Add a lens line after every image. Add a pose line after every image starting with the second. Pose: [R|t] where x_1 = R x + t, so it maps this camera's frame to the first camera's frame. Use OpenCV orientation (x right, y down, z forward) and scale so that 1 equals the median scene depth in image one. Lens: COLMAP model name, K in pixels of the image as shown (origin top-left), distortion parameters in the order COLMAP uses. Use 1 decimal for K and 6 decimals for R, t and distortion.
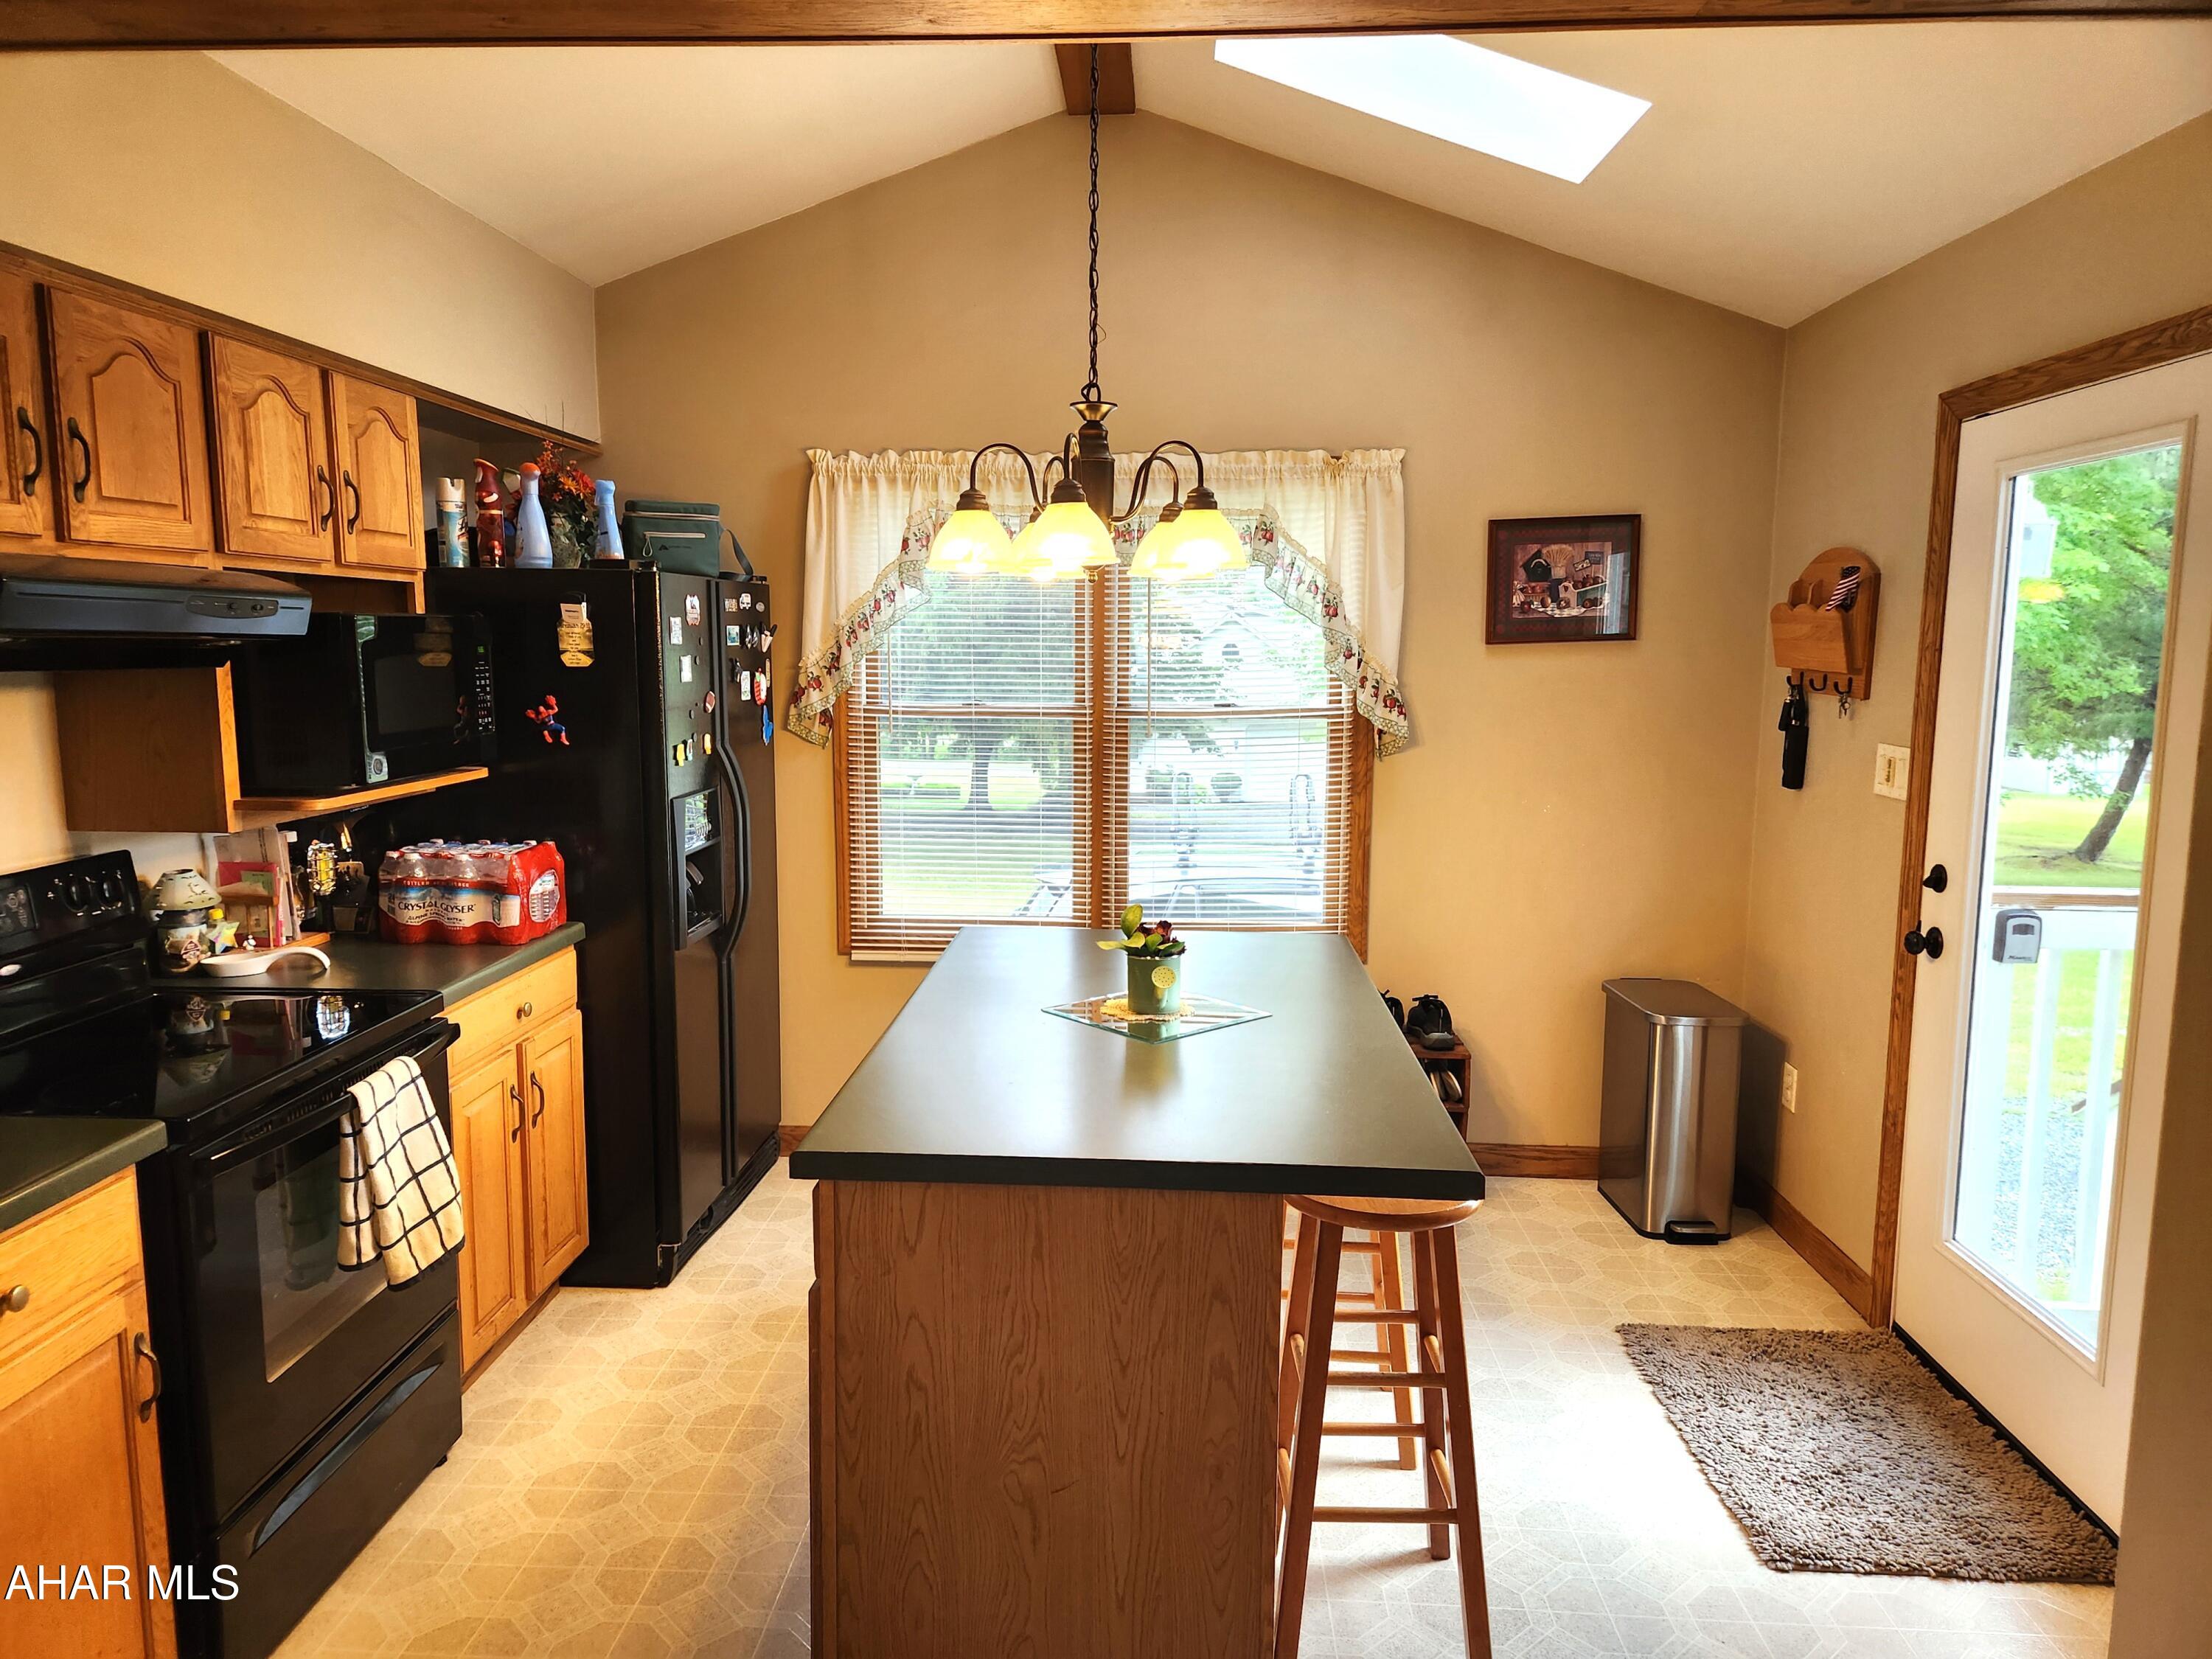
lens RADIAL K [[1481.9, 0, 1108.1], [0, 1481.9, 839.5], [0, 0, 1]] dist [0.077813, -0.061750]
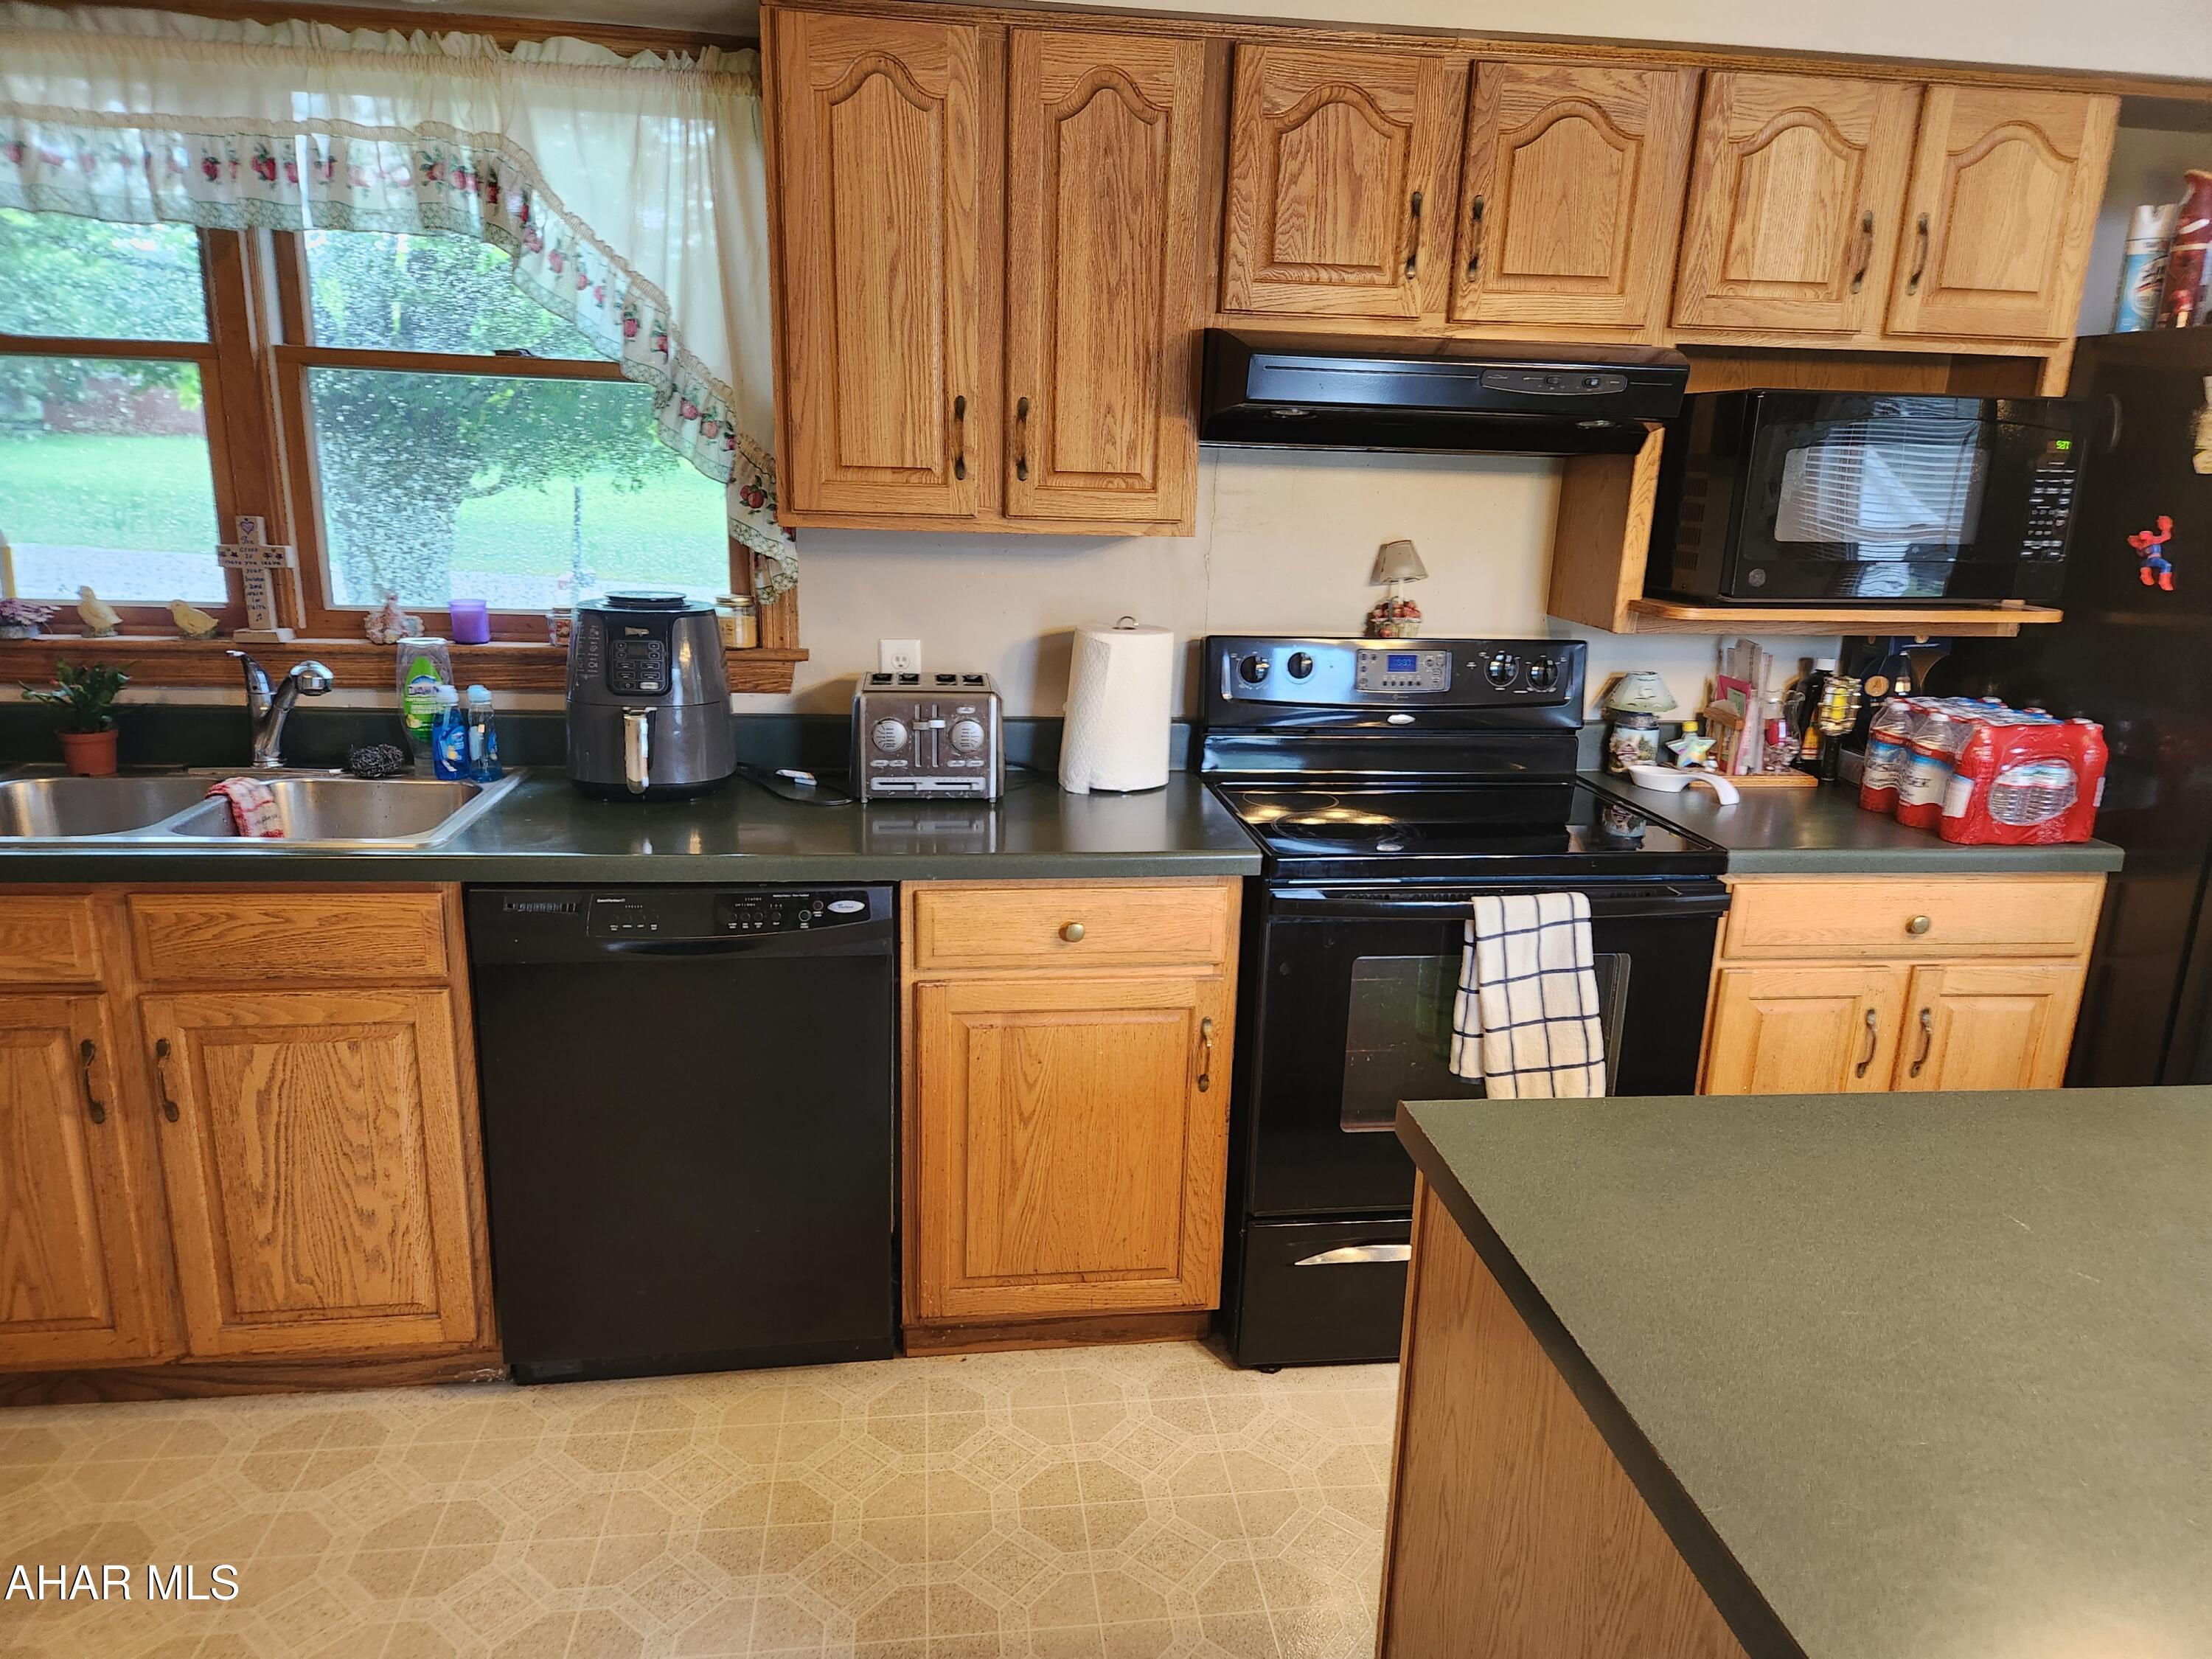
lens RADIAL K [[1481.9, 0, 1112.6], [0, 1481.9, 847.1], [0, 0, 1]] dist [0.077813, -0.061750]
pose [[0.180936, 0.254131, -0.950095, 0.287655], [-0.162031, 0.960541, 0.226068, -0.035166], [0.970056, 0.113041, 0.214973, 0.477177]]
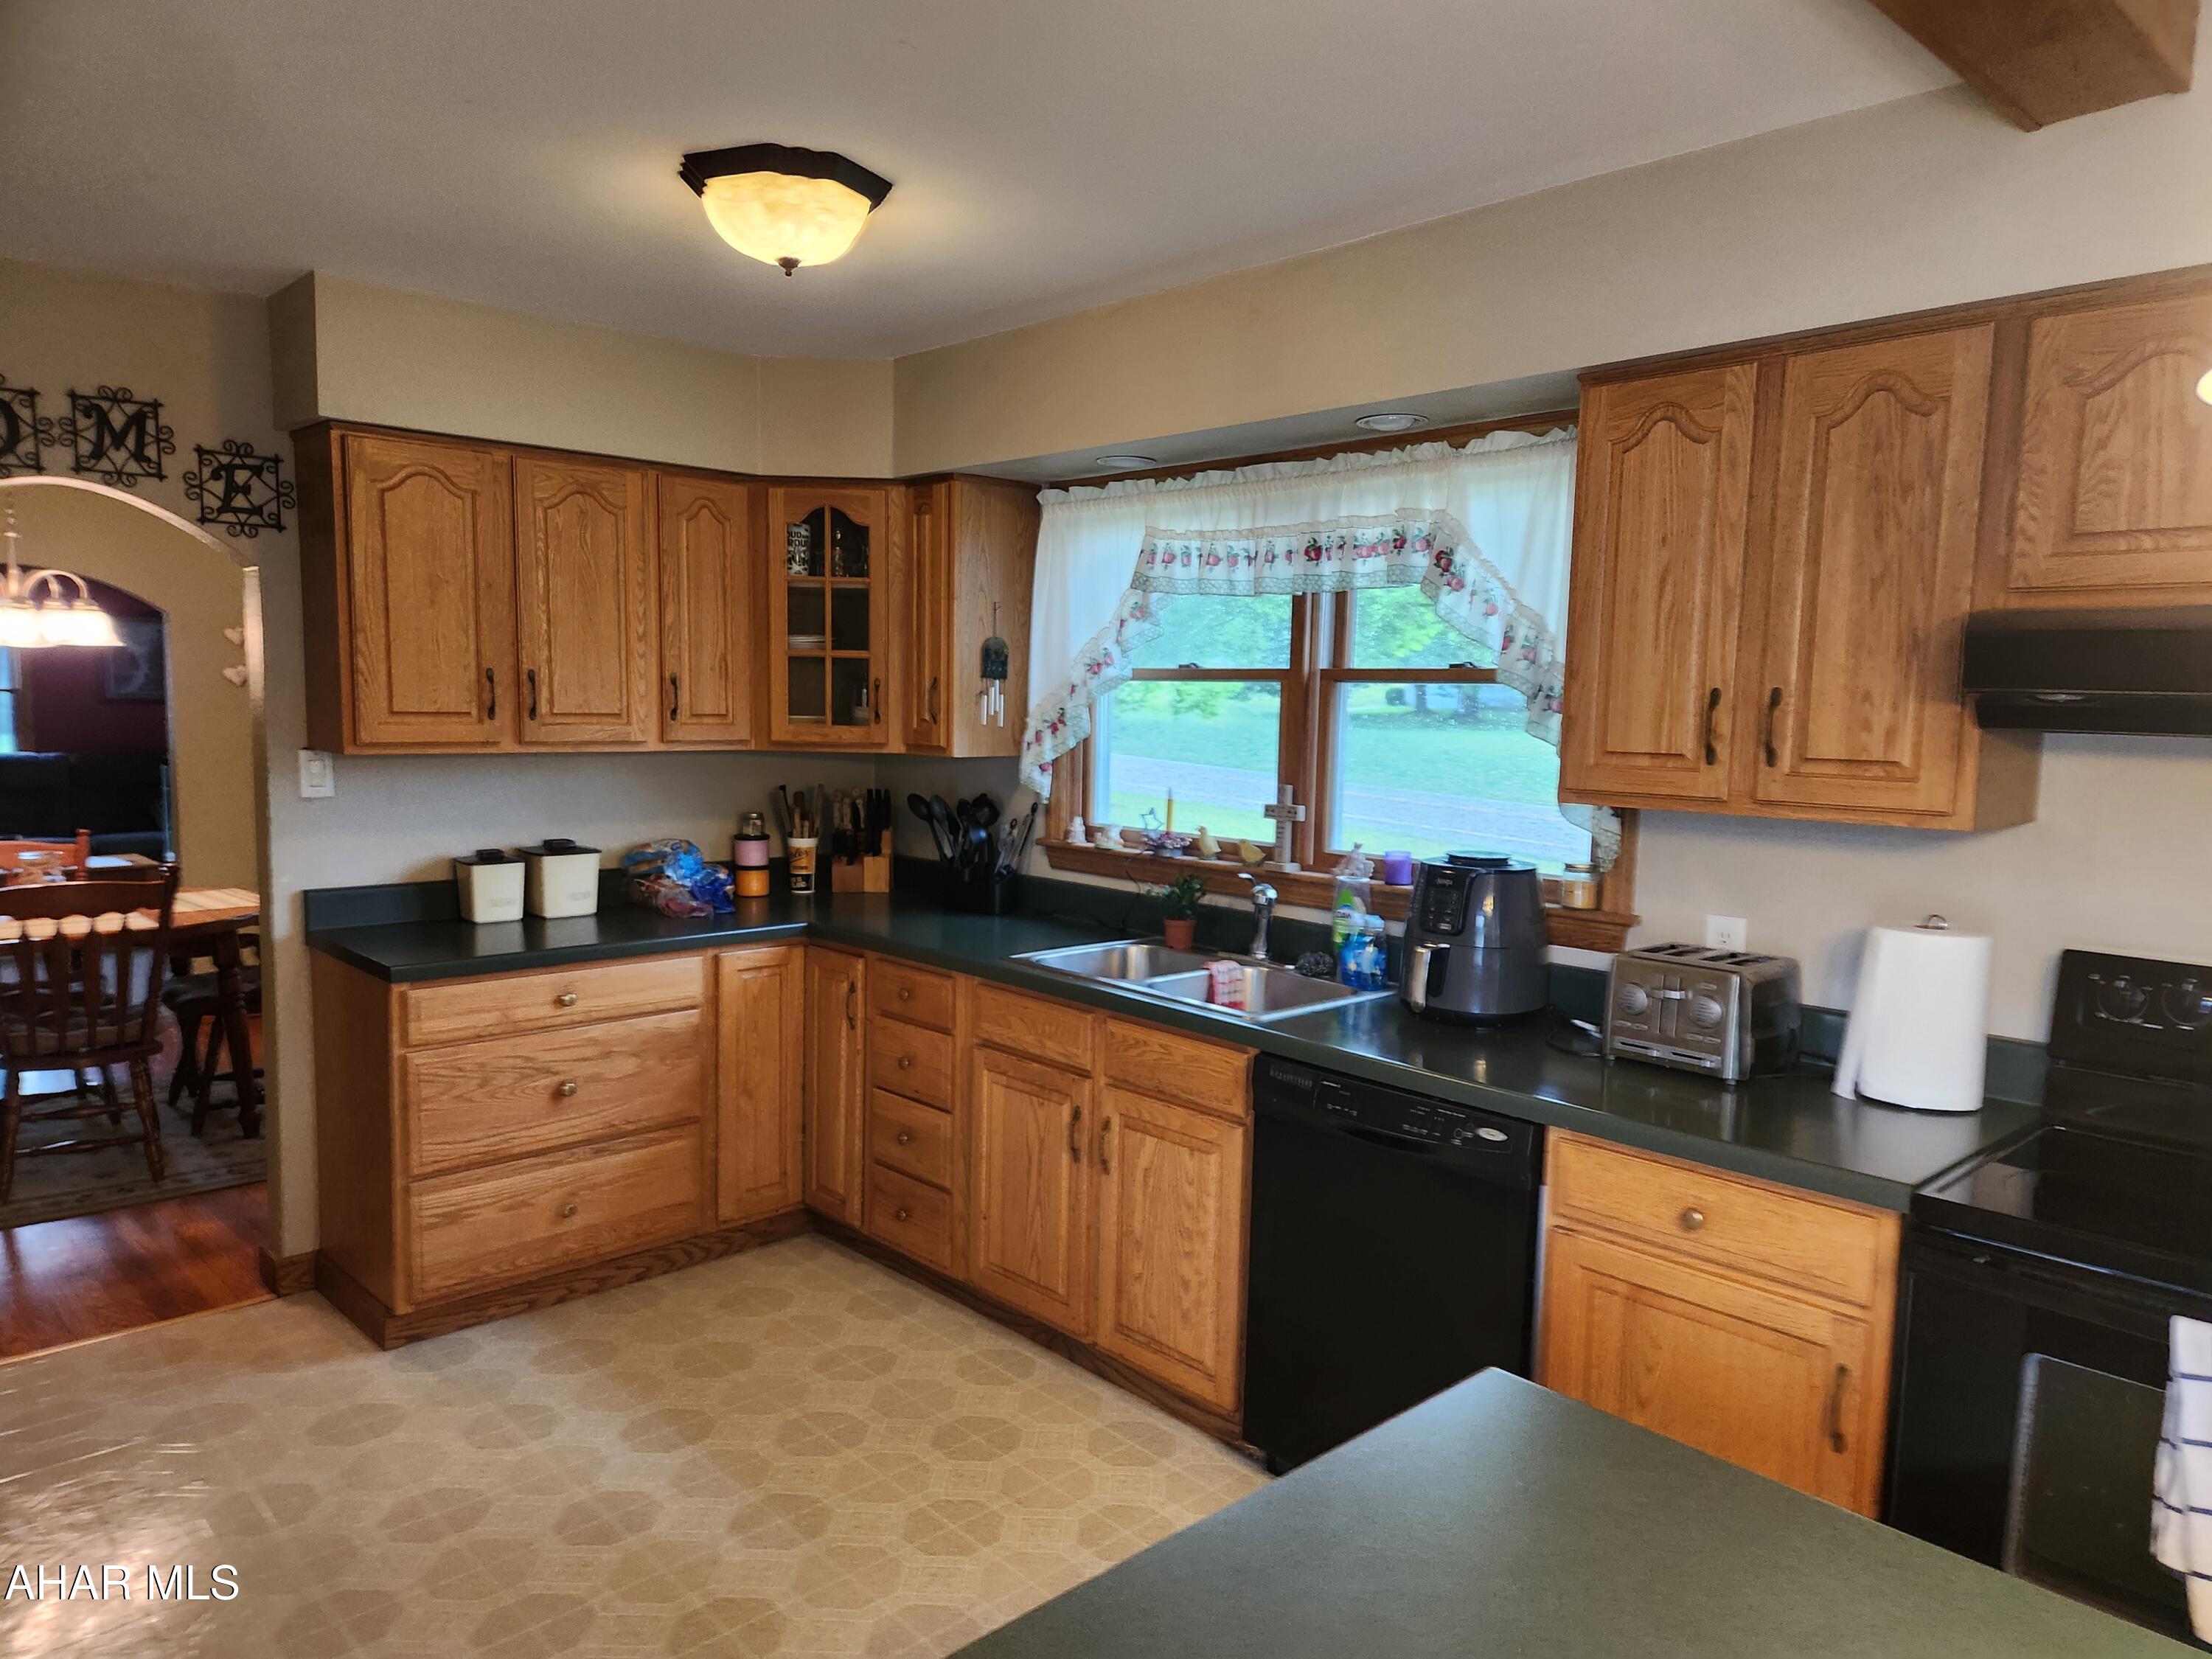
lens RADIAL K [[1481.9, 0, 1125.0], [0, 1481.9, 851.5], [0, 0, 1]] dist [0.077813, -0.061750]
pose [[-0.693068, 0.057789, -0.718553, 0.293924], [-0.120505, 0.973468, 0.194522, -0.109583], [0.710729, 0.221406, -0.667715, 0.900000]]
